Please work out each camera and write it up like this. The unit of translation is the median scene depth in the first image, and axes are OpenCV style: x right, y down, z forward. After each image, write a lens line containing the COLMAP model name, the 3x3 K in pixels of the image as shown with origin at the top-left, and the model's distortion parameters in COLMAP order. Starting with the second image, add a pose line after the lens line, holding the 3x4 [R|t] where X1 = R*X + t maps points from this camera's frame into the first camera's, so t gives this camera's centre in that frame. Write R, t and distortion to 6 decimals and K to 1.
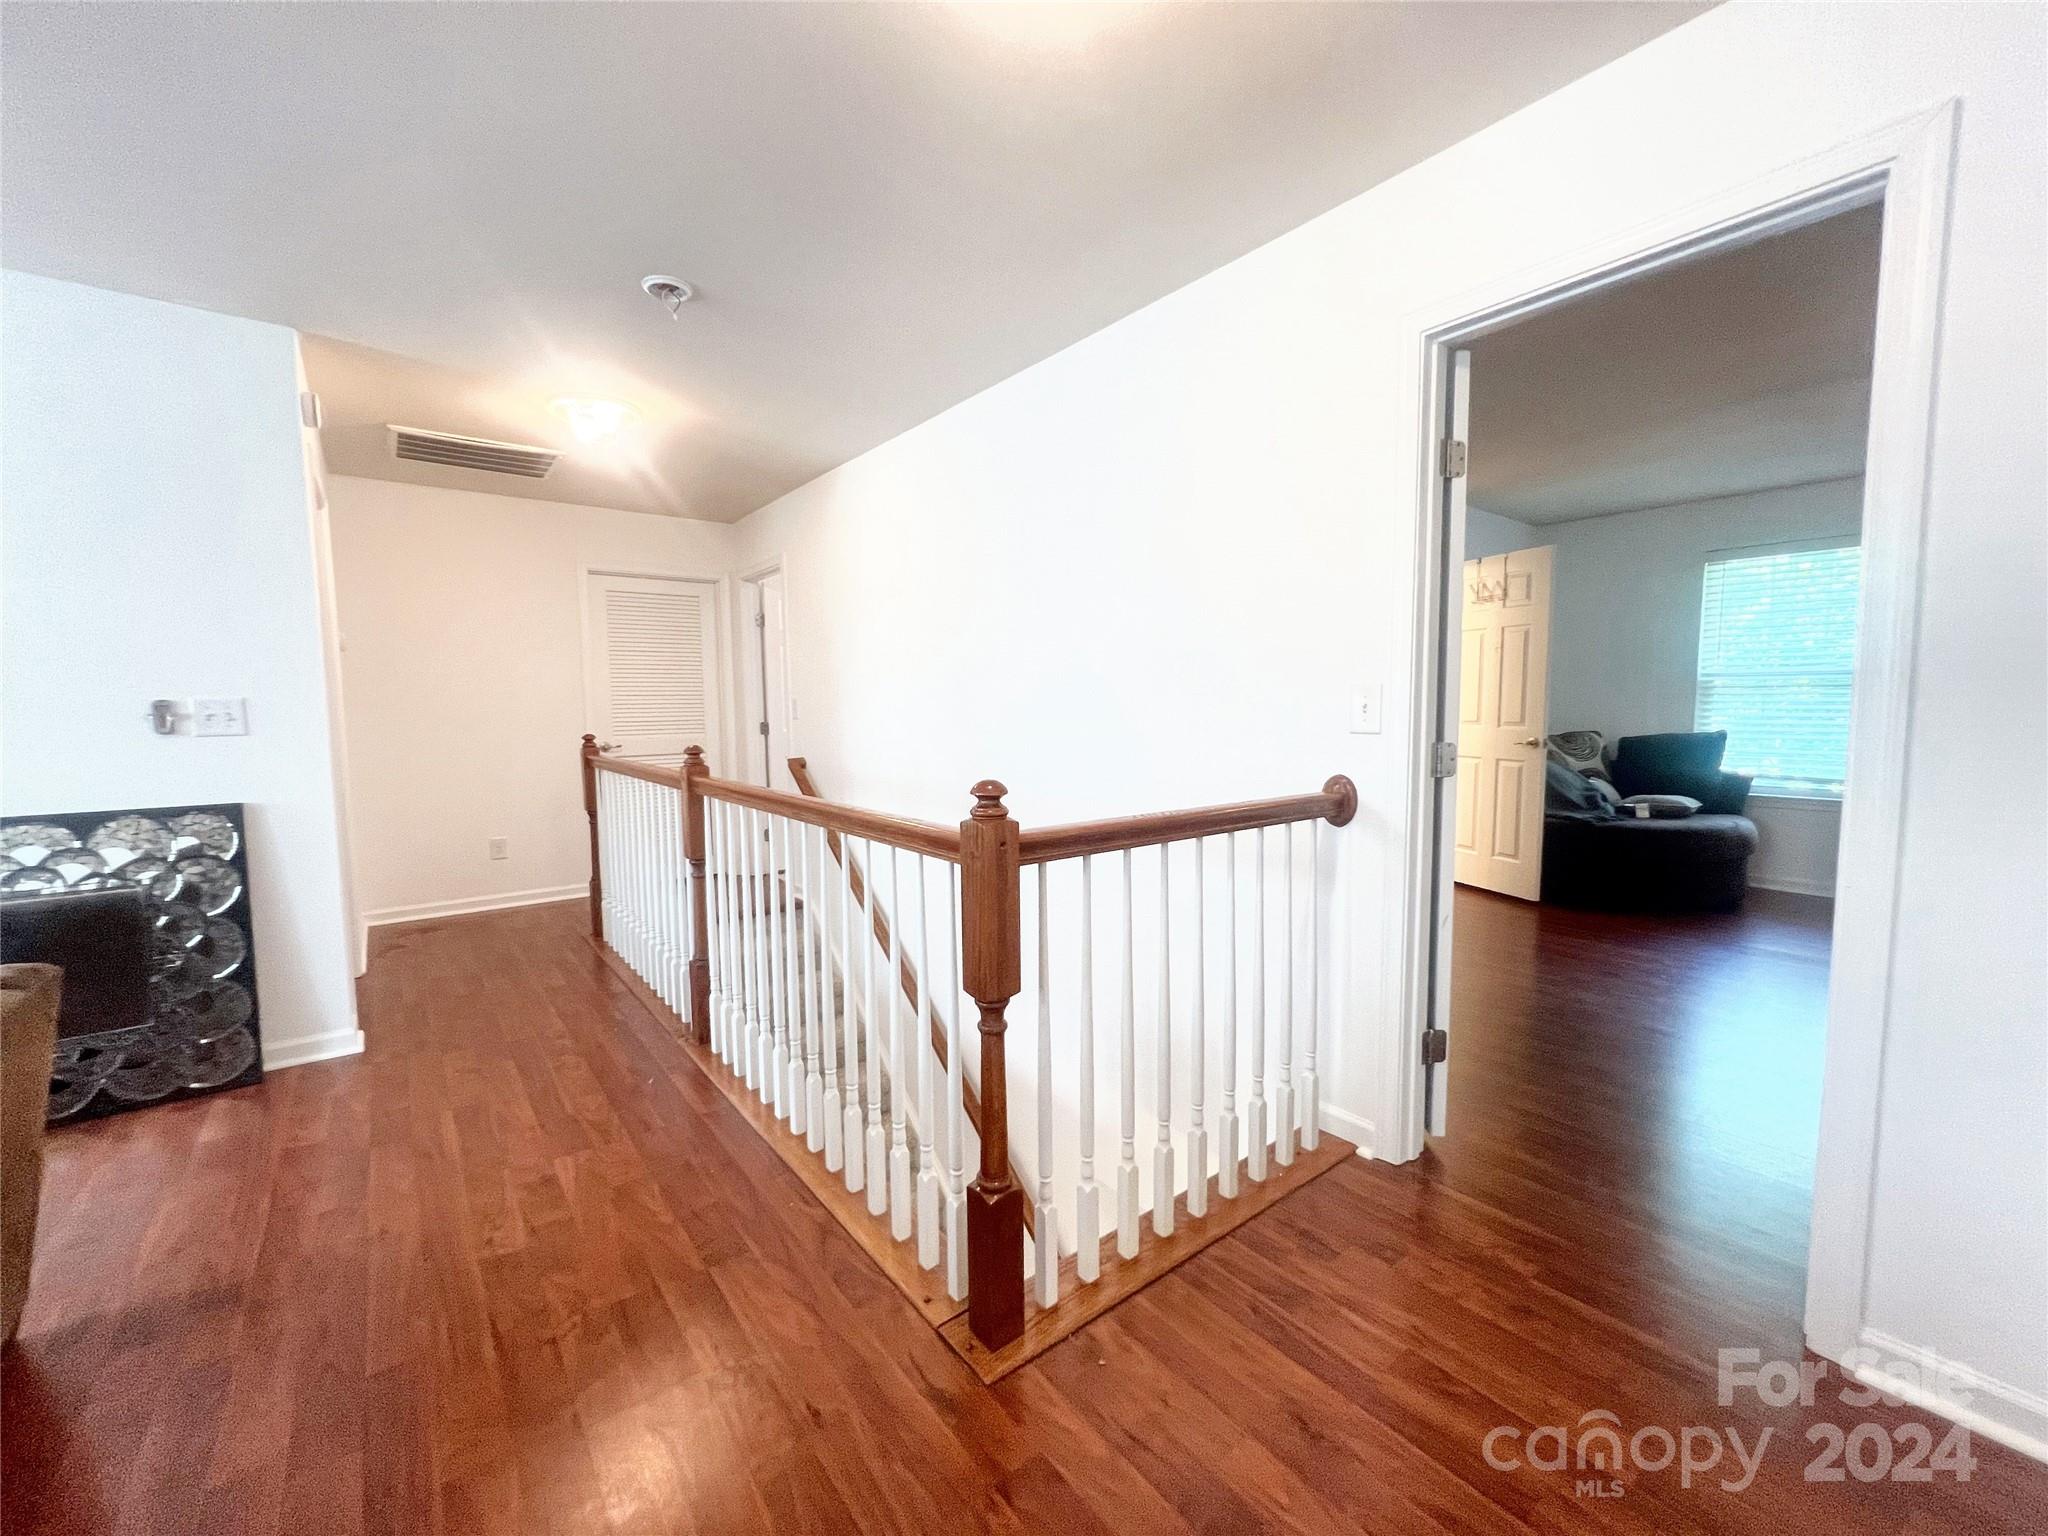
lens RADIAL K [[819.6, 0, 1026.4], [0, 819.6, 771.3], [0, 0, 1]] dist [-0.003078, 0.000590]
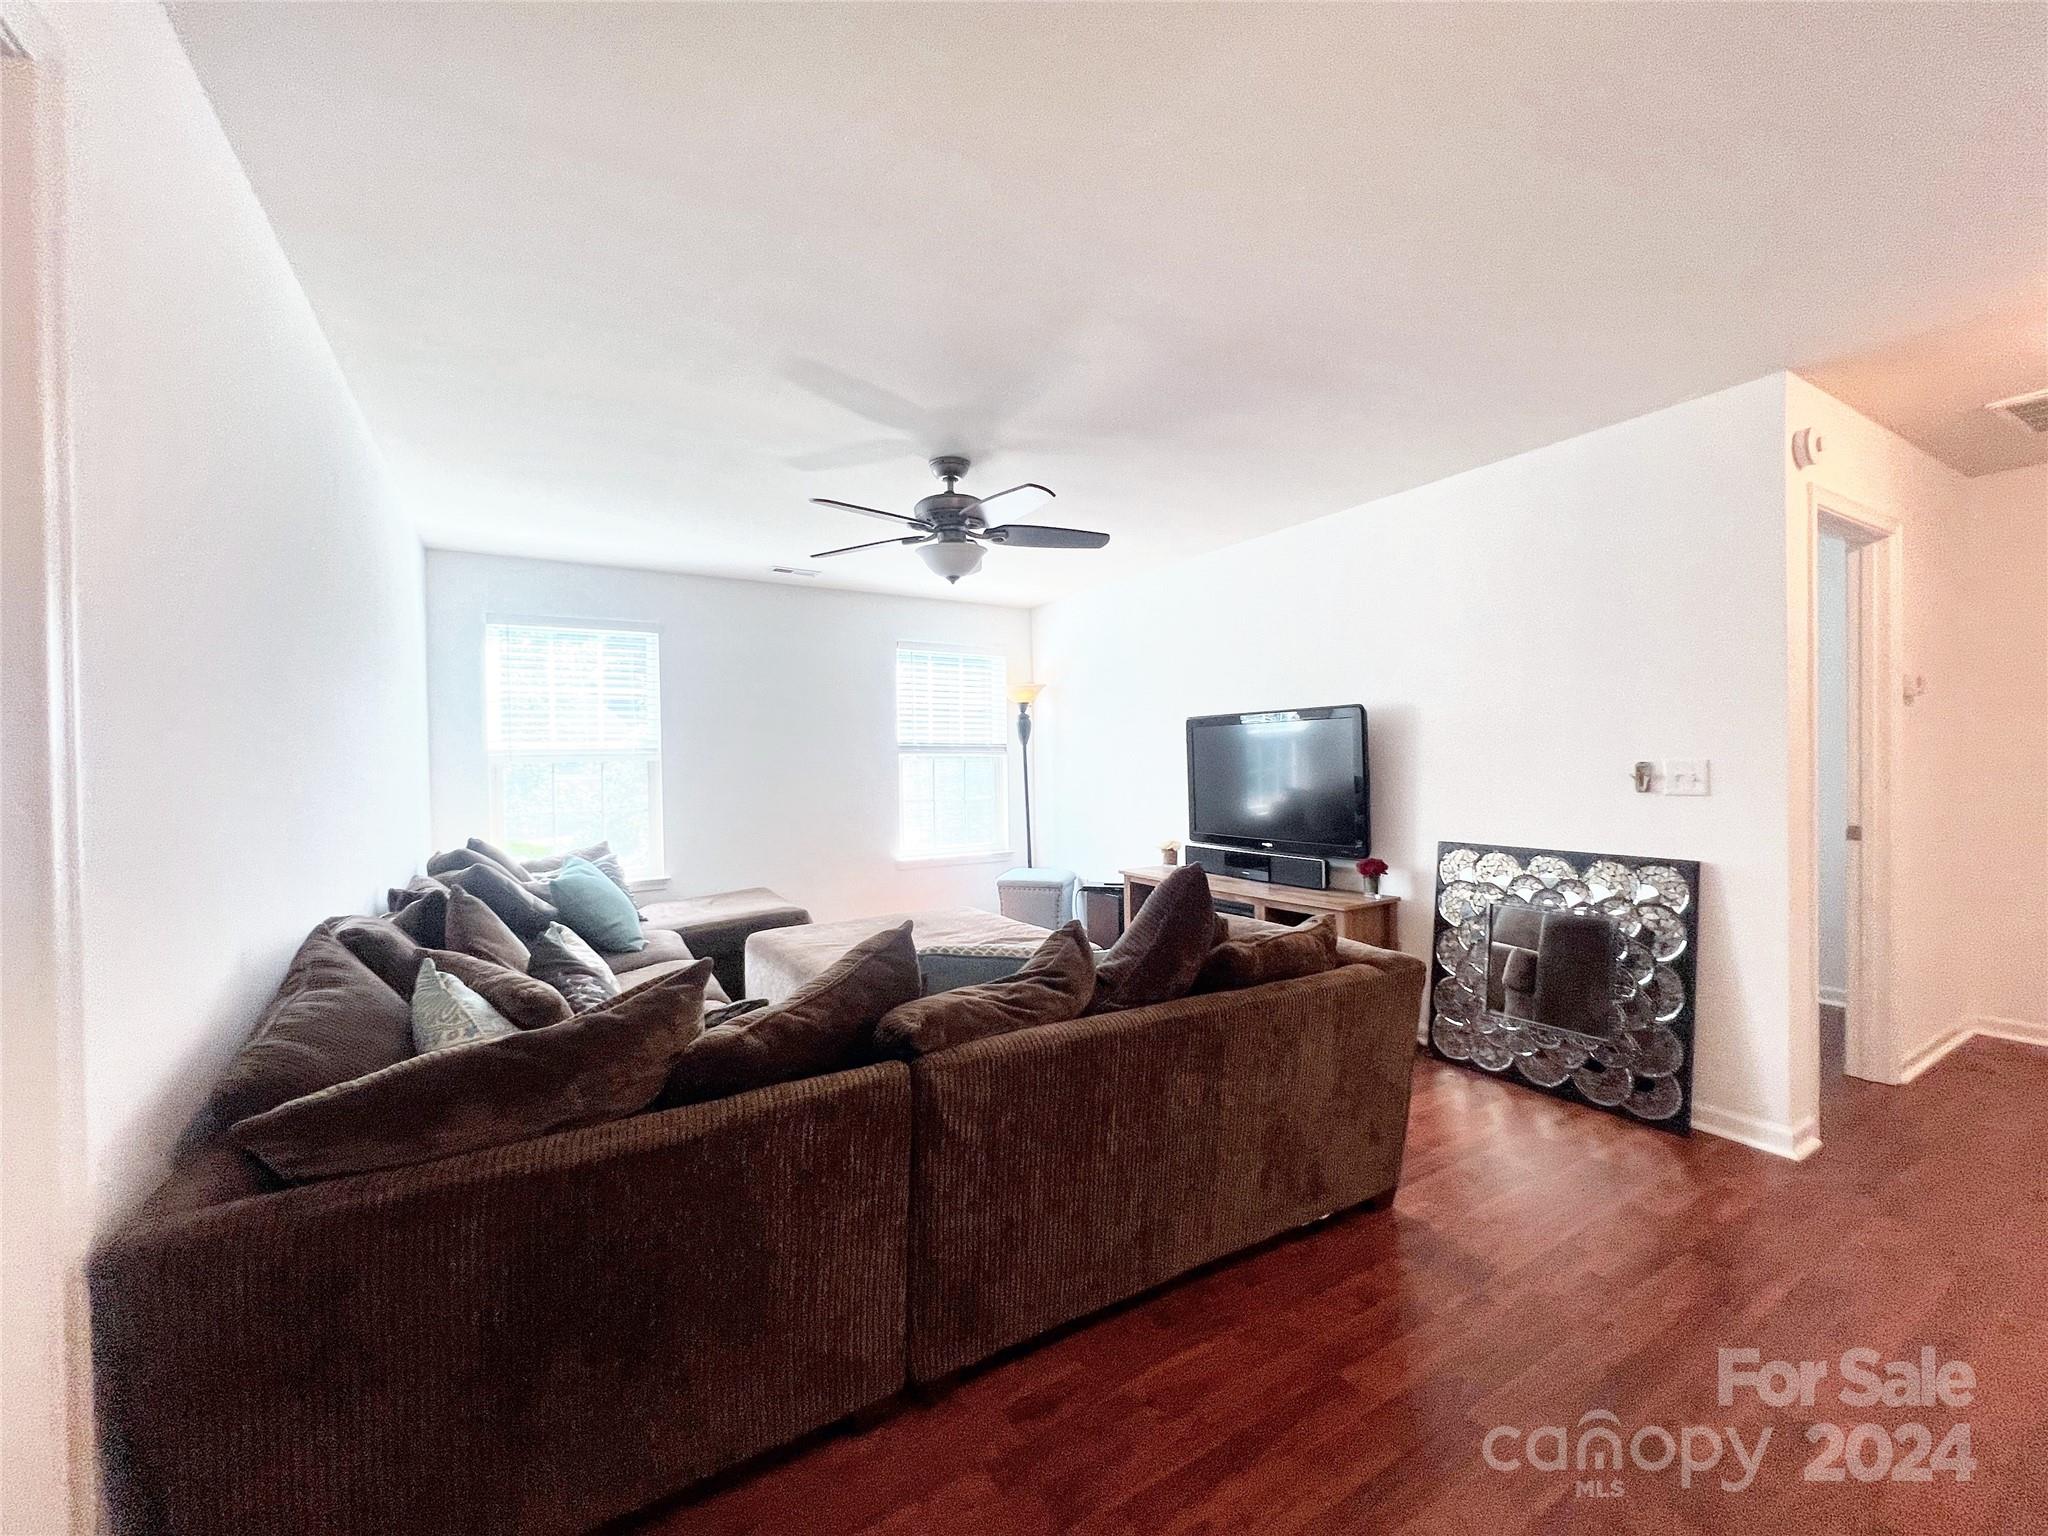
lens RADIAL K [[819.6, 0, 1022.0], [0, 819.6, 767.3], [0, 0, 1]] dist [-0.003078, 0.000590]
pose [[-0.138601, 0.022261, -0.990098, 0.182214], [-0.063473, 0.997492, 0.031313, -0.059605], [0.988312, 0.067184, -0.136840, 0.298529]]
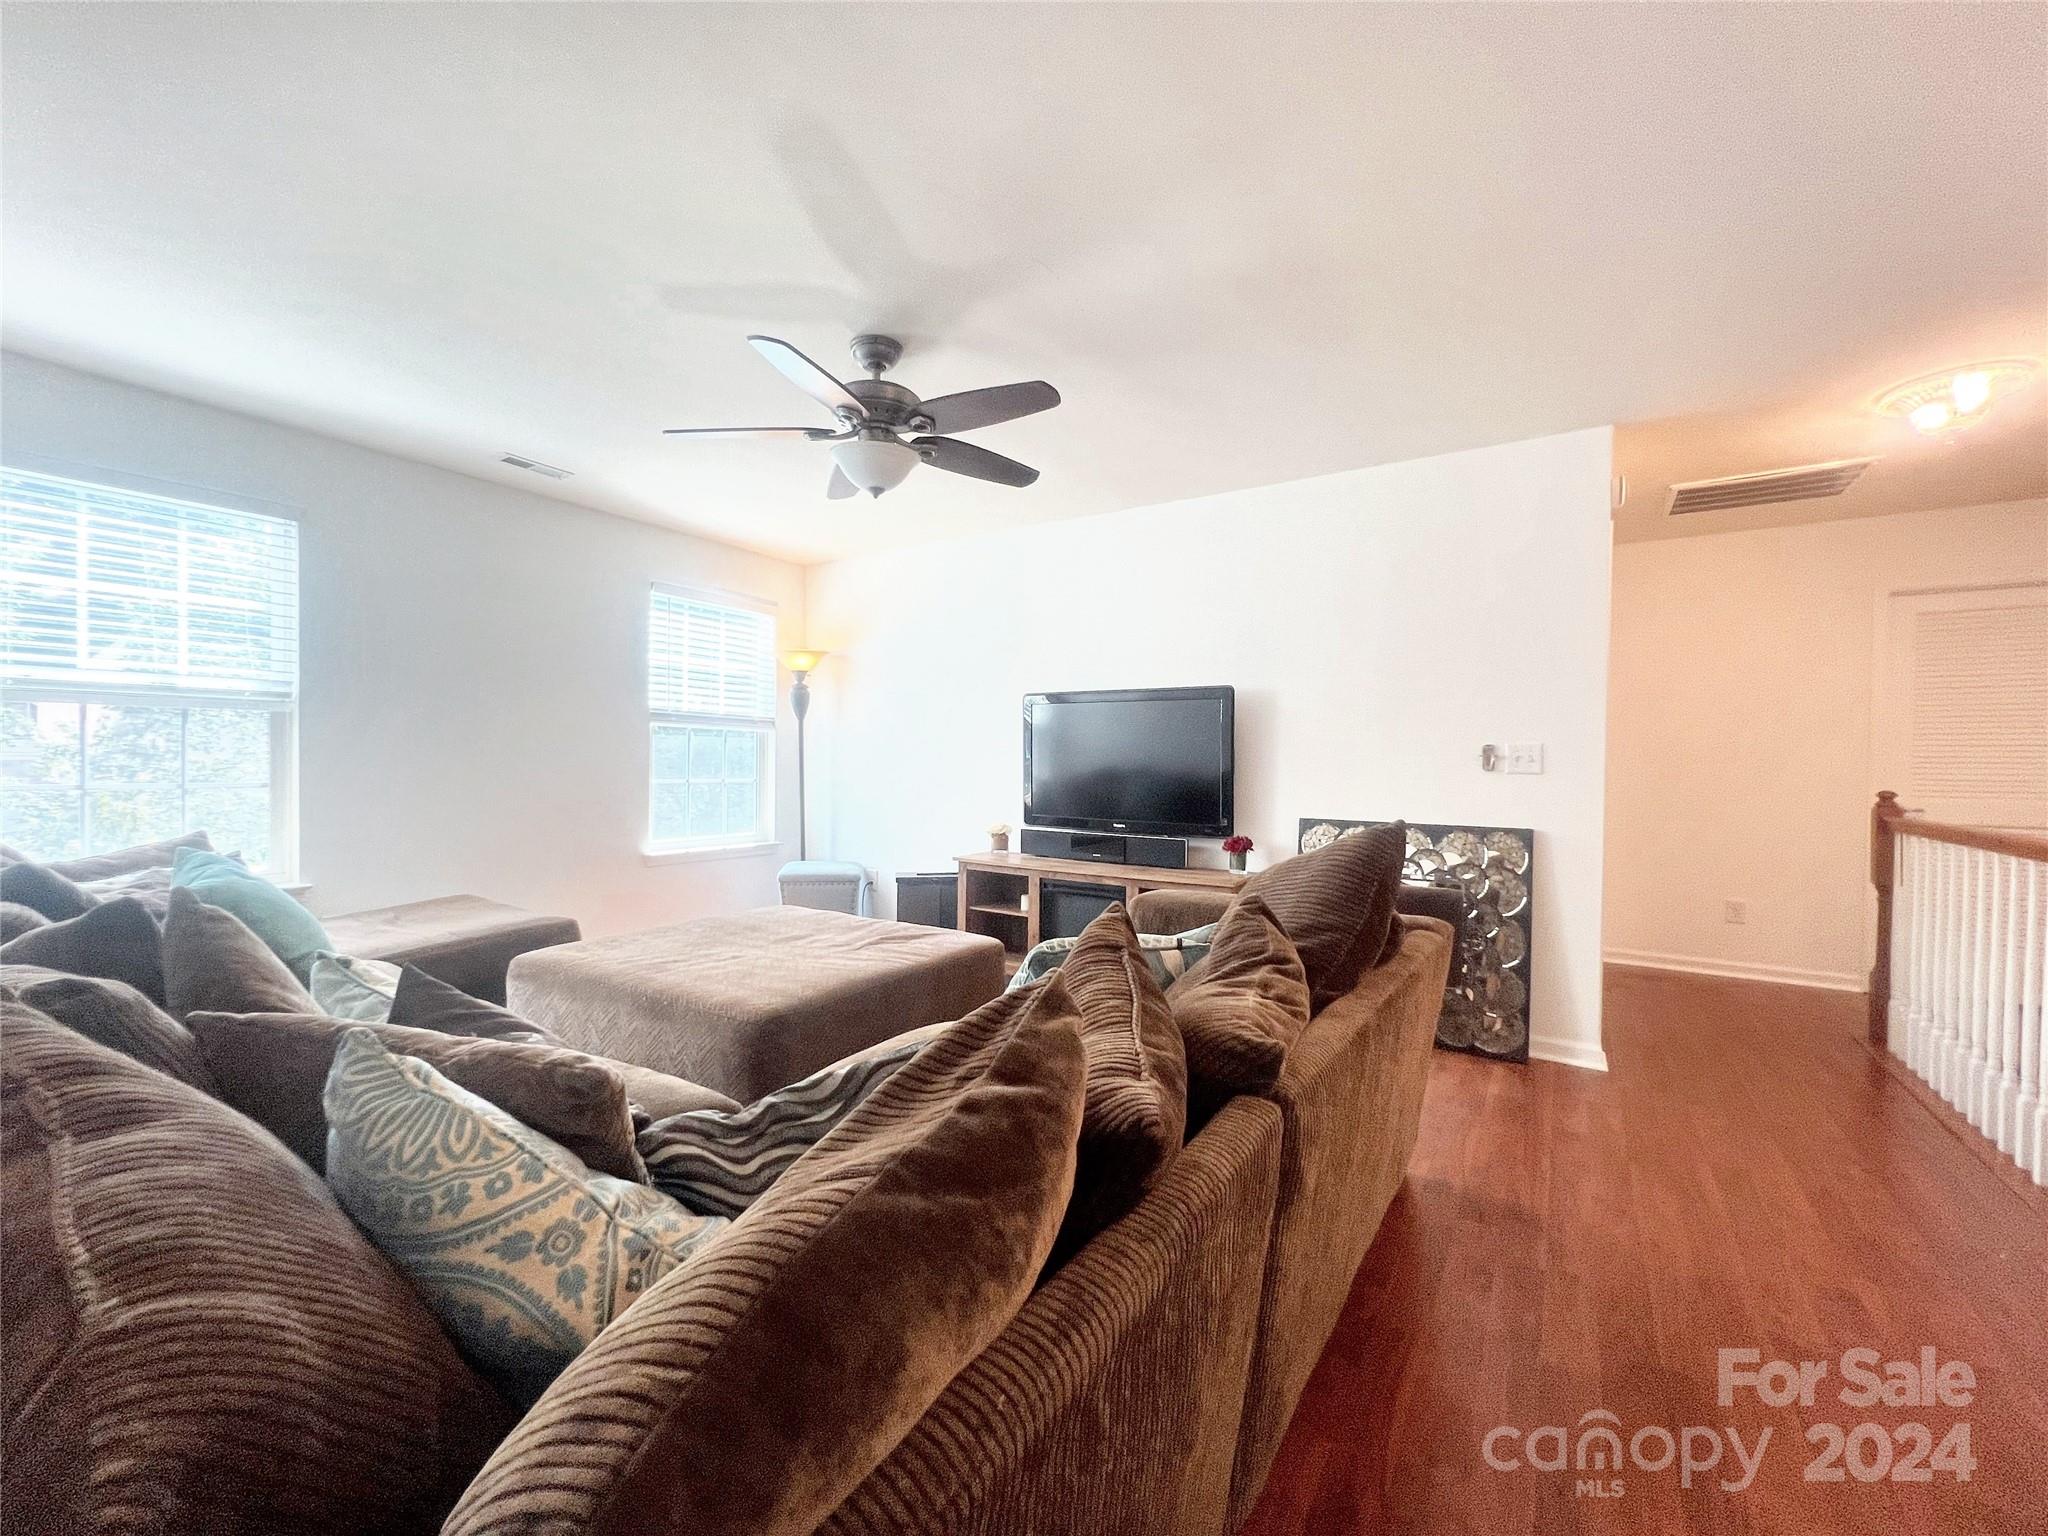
lens RADIAL K [[819.6, 0, 1014.8], [0, 819.6, 769.3], [0, 0, 1]] dist [-0.003078, 0.000590]
pose [[0.298960, 0.027155, -0.953879, -0.032895], [-0.093466, 0.995622, -0.000950, 0.023664], [0.949677, 0.089439, 0.300190, -0.107719]]
